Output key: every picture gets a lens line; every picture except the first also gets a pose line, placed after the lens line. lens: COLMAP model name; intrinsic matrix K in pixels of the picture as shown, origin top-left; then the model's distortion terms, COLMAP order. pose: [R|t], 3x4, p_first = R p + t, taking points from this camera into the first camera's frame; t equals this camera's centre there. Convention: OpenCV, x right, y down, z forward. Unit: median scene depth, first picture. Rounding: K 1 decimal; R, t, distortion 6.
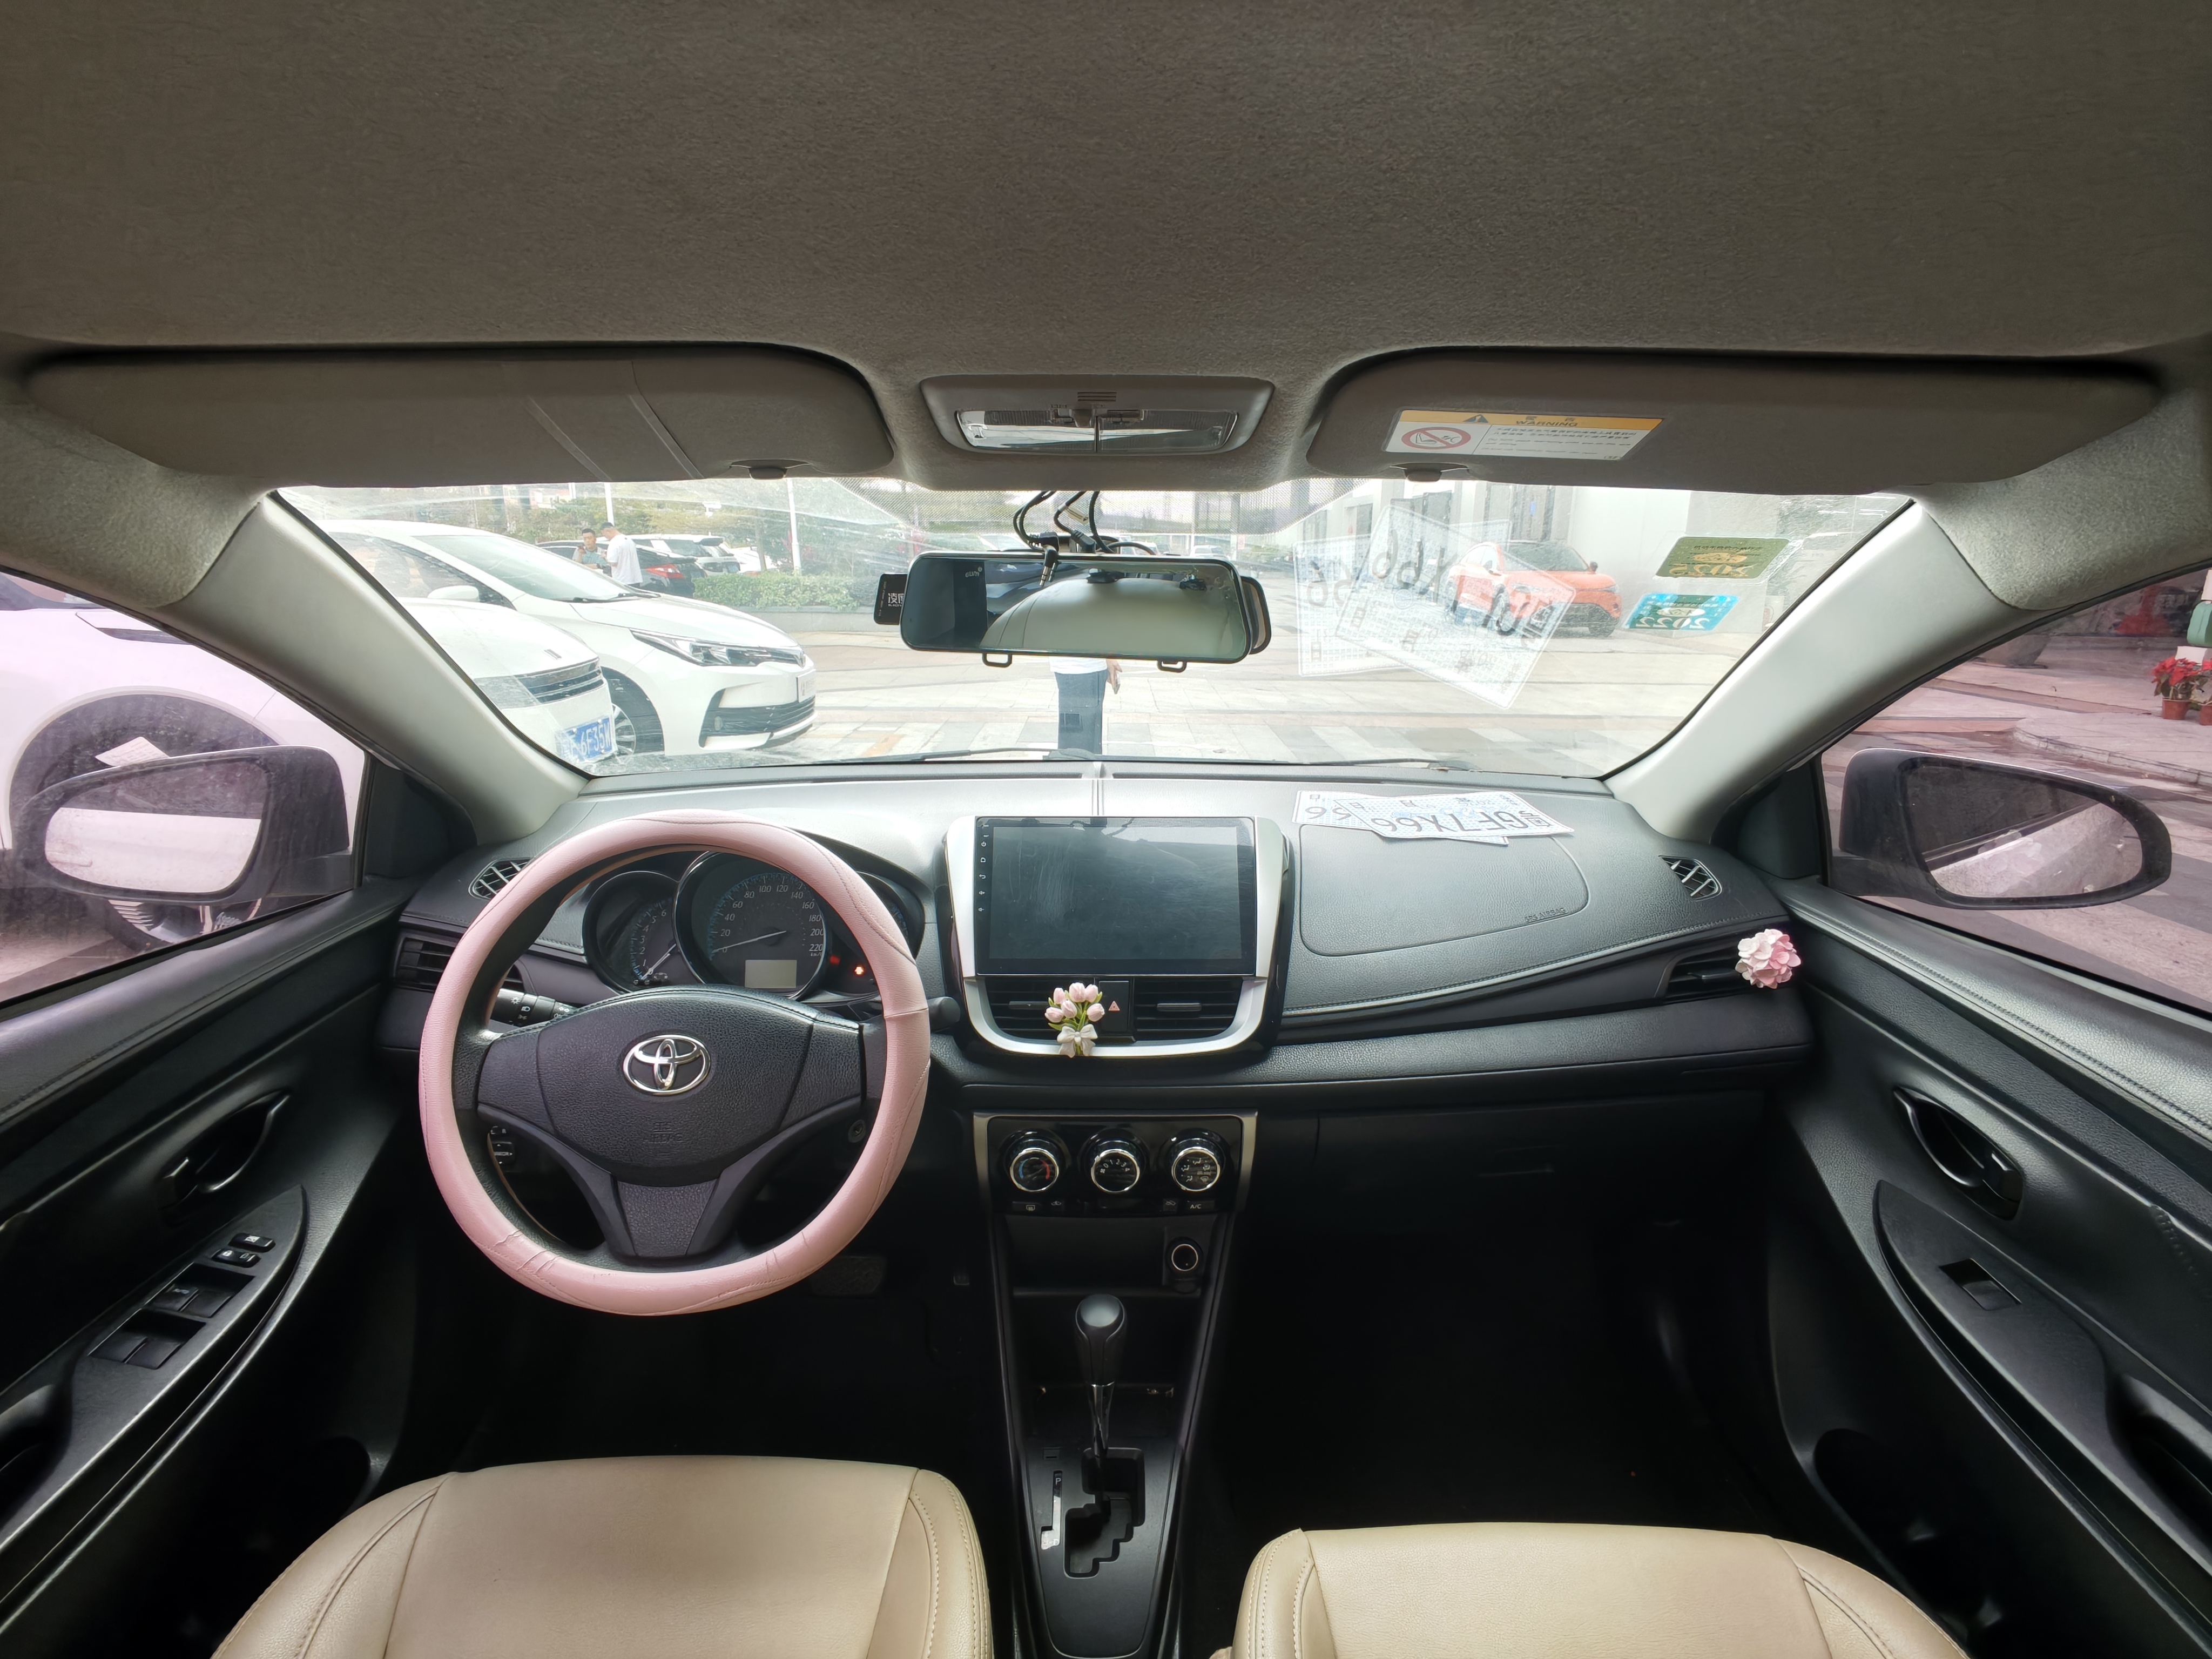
lens RADIAL K [[1149.3, 0, 1106.0], [0, 1149.3, 829.5], [0, 0, 1]] dist [-0.024827, 0.018871]
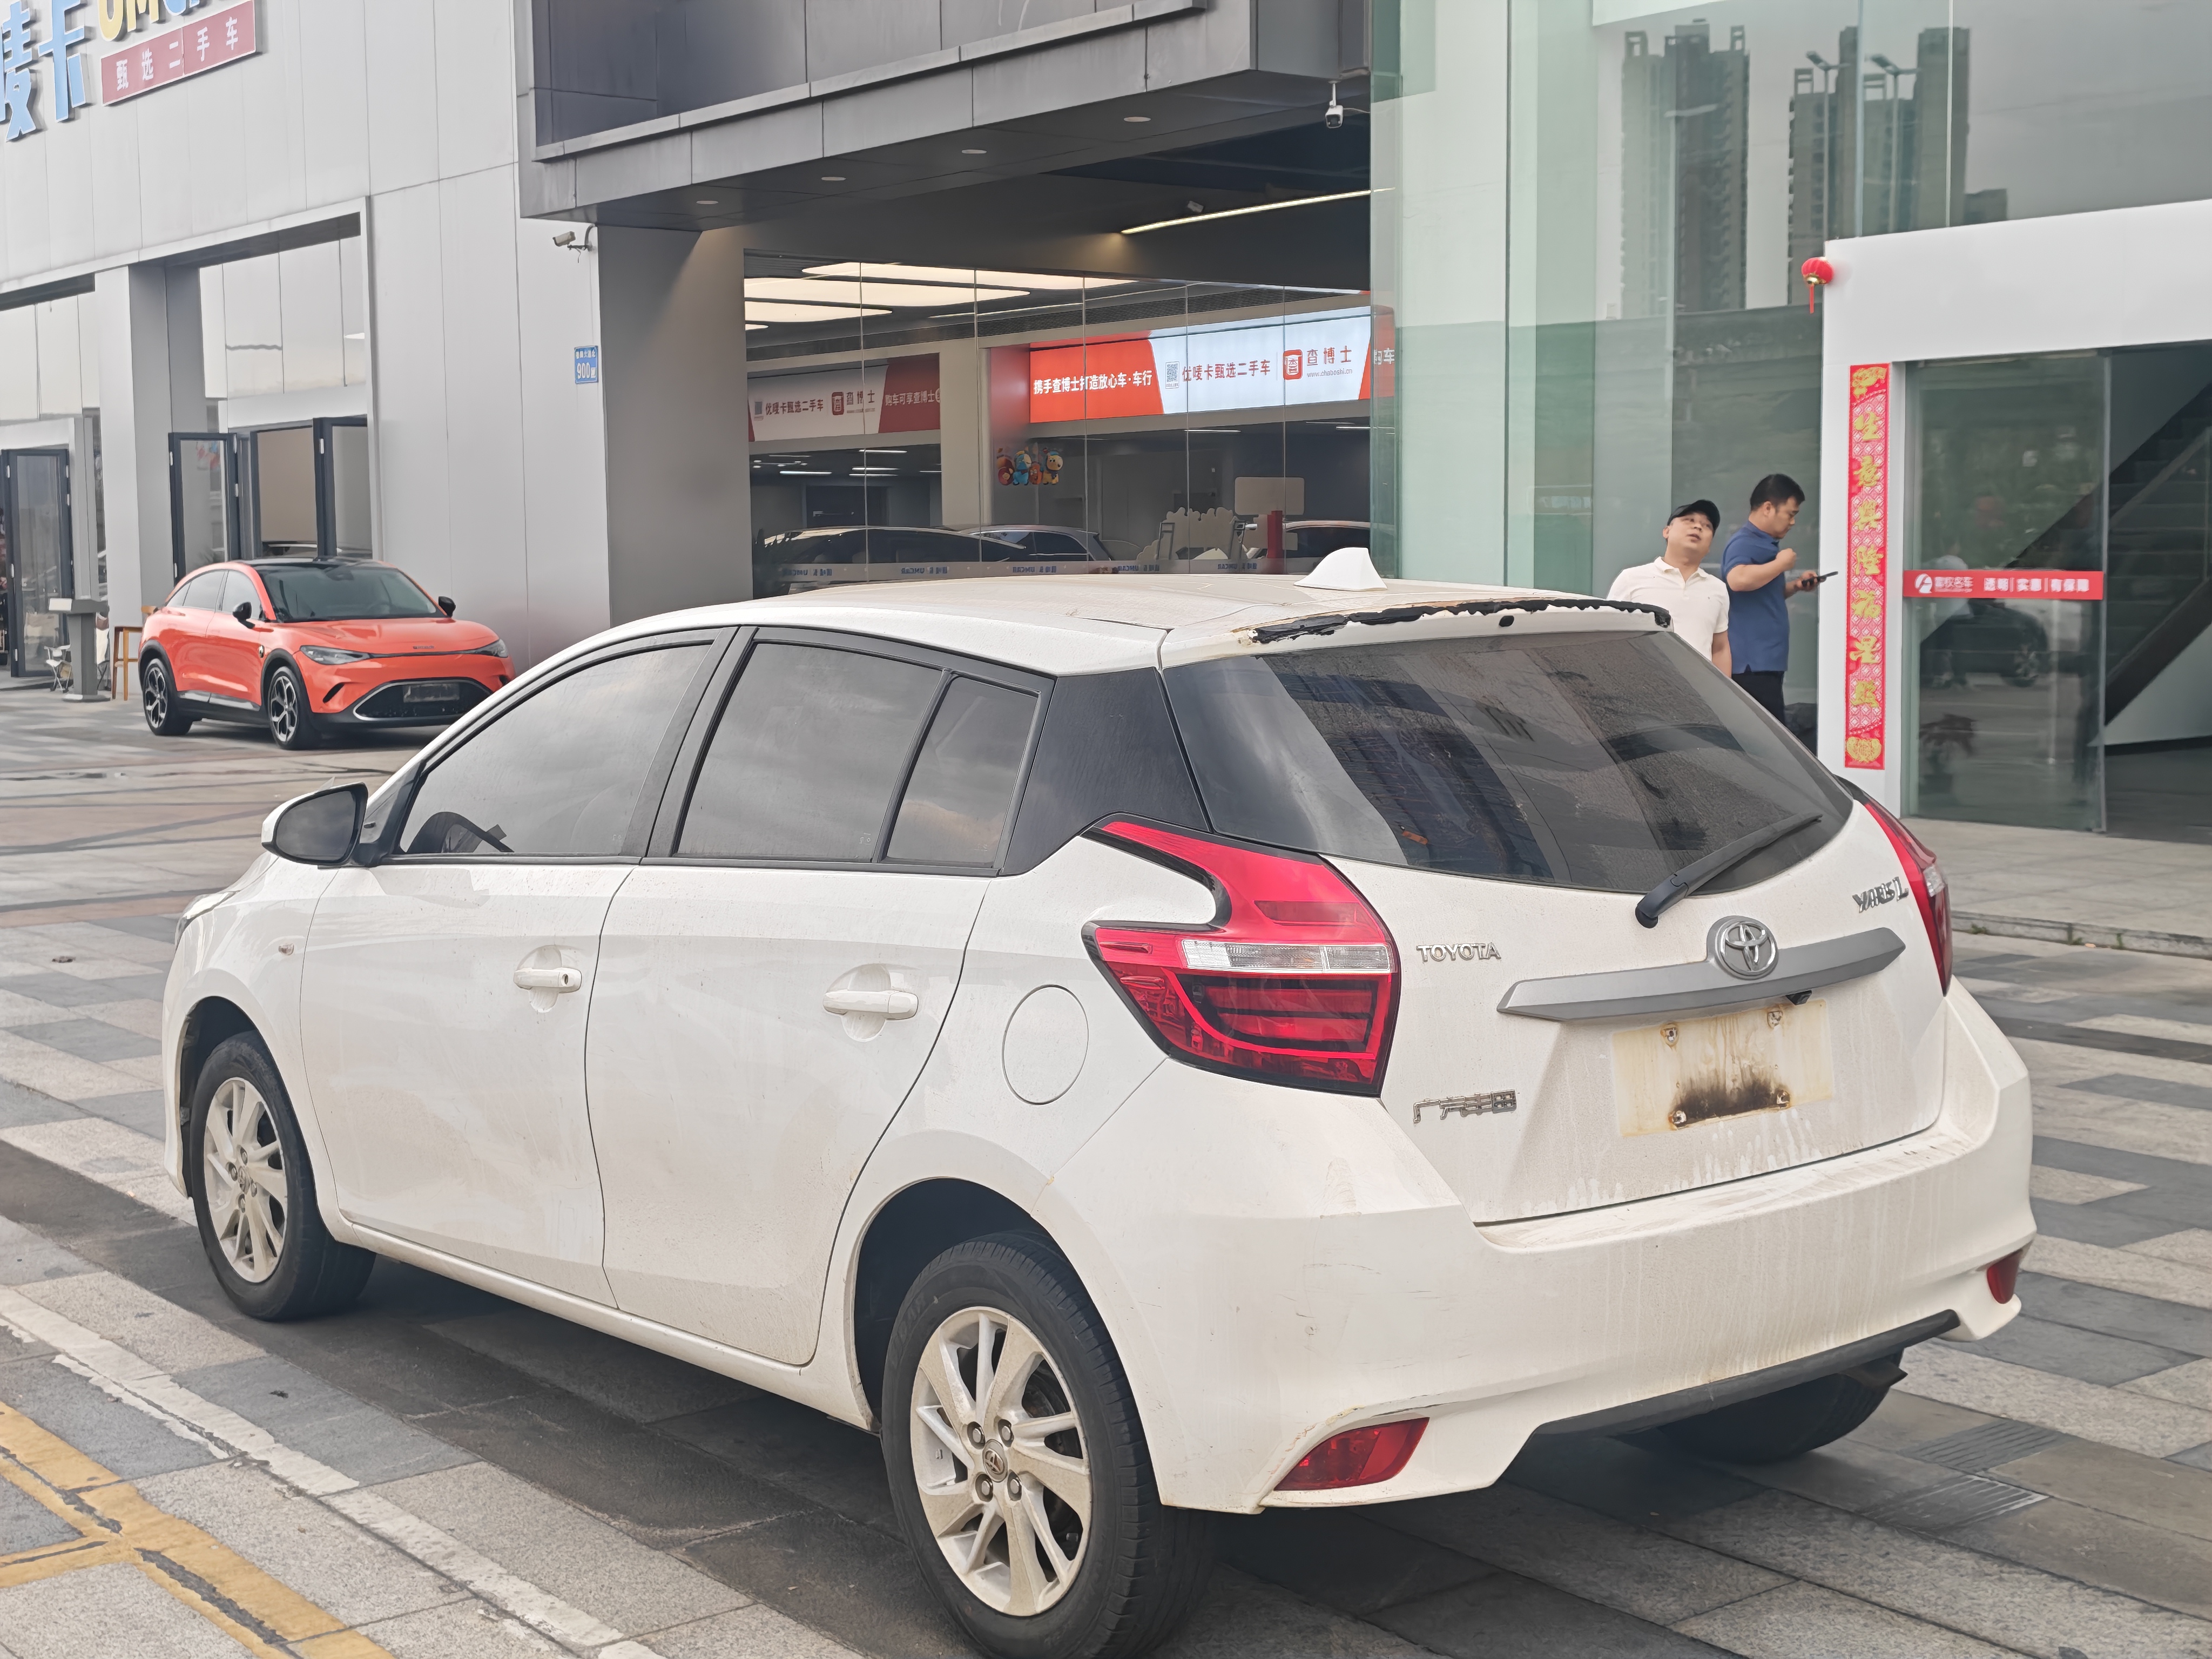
lens RADIAL K [[2975.9, 0, 1094.9], [0, 2975.9, 787.9], [0, 0, 1]] dist [0.166029, -0.541006]
pose [[0.791183, -0.071389, 0.607399, -2.595430], [0.169541, 0.979841, -0.105677, 0.620333], [-0.587610, 0.186589, 0.787337, -3.299499]]
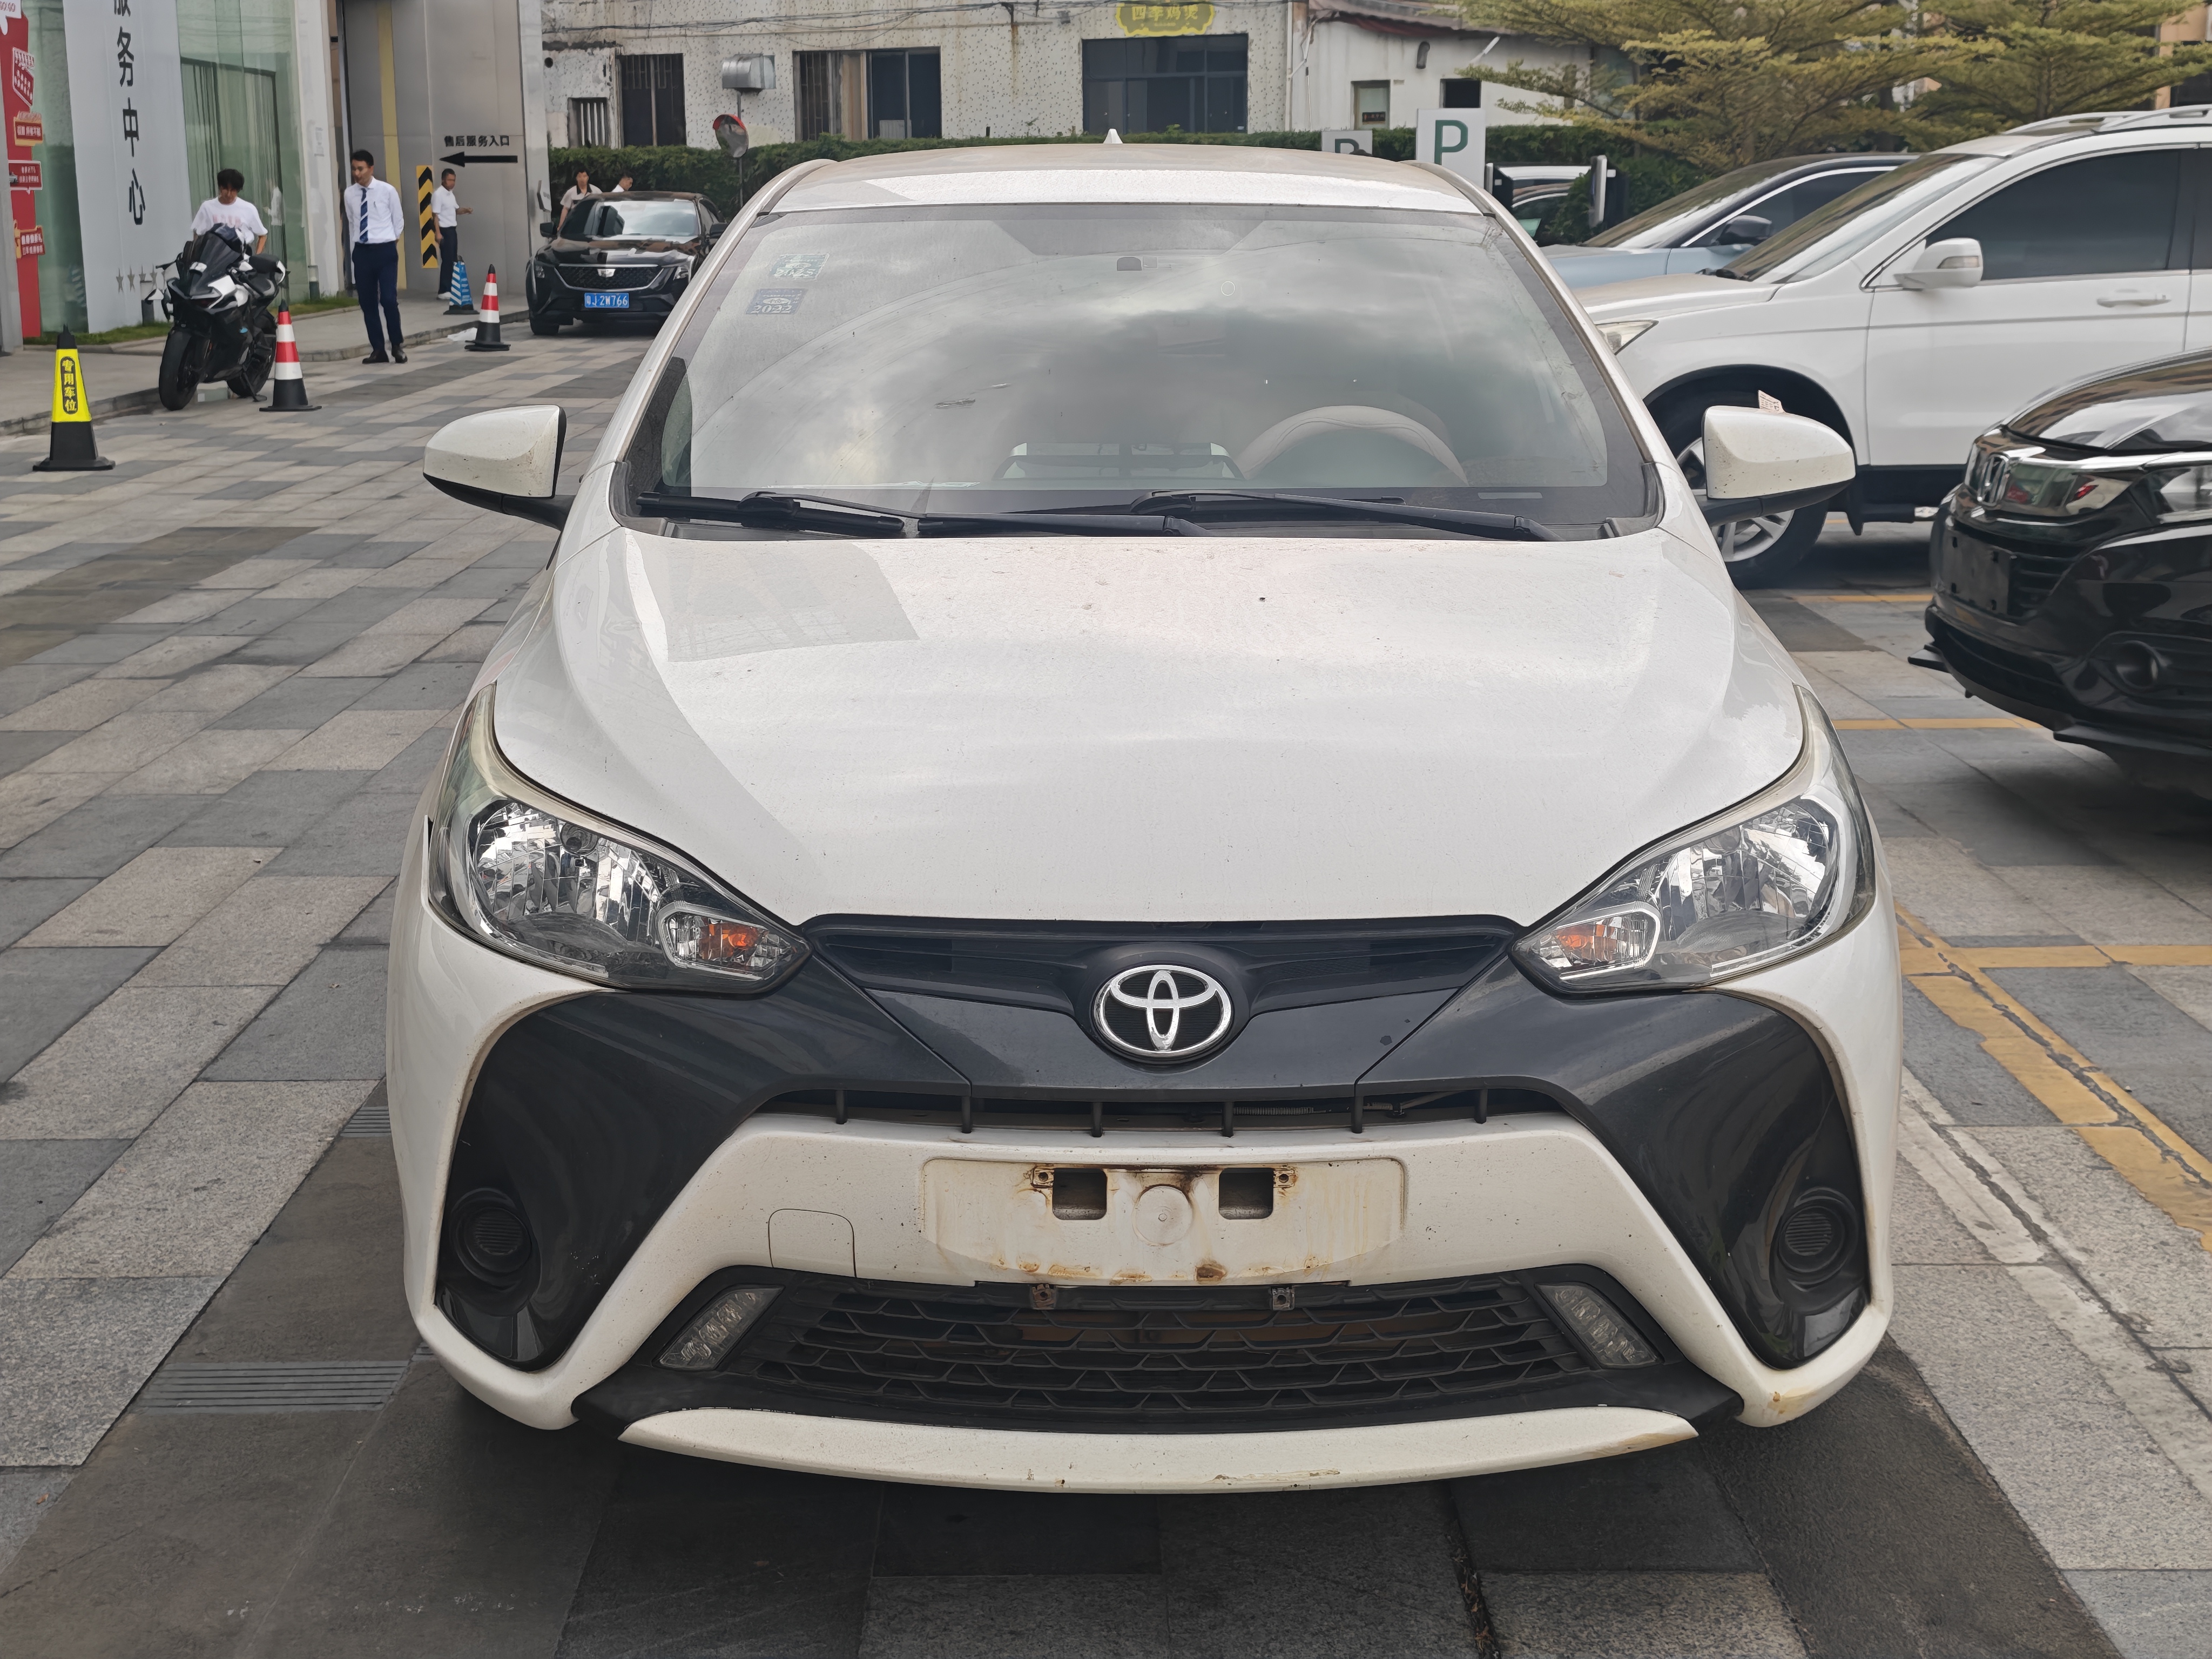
lens RADIAL K [[2975.9, 0, 1094.9], [0, 2975.9, 787.9], [0, 0, 1]] dist [0.166029, -0.541006]
pose [[-0.999948, -0.001651, -0.010077, 0.053164], [-0.005758, 0.906150, 0.422917, -0.726342], [0.008434, 0.422953, -0.906112, 2.705299]]
